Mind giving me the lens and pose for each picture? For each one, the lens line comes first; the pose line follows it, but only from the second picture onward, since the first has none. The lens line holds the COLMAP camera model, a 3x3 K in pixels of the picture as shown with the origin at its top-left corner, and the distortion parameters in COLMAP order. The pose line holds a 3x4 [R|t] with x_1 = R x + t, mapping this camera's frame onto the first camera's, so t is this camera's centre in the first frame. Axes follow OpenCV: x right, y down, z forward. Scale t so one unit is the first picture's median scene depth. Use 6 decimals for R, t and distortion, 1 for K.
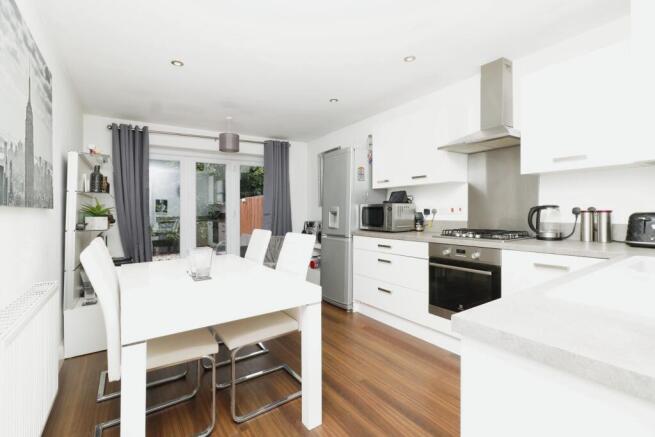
lens RADIAL K [[310.3, 0, 327.1], [0, 310.3, 211.1], [0, 0, 1]] dist [-0.001000, -0.000108]
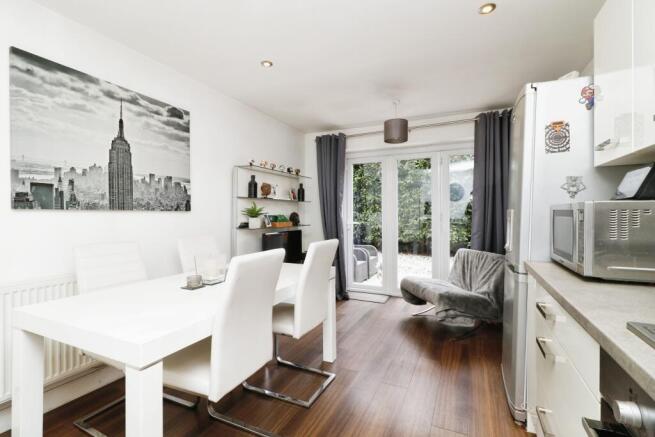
lens RADIAL K [[310.3, 0, 327.1], [0, 310.3, 211.1], [0, 0, 1]] dist [-0.001000, -0.000108]
pose [[0.525440, -0.000681, -0.850830, 0.314005], [-0.008172, 0.999950, -0.005847, -0.004915], [0.850791, 0.010025, 0.525408, 0.461908]]
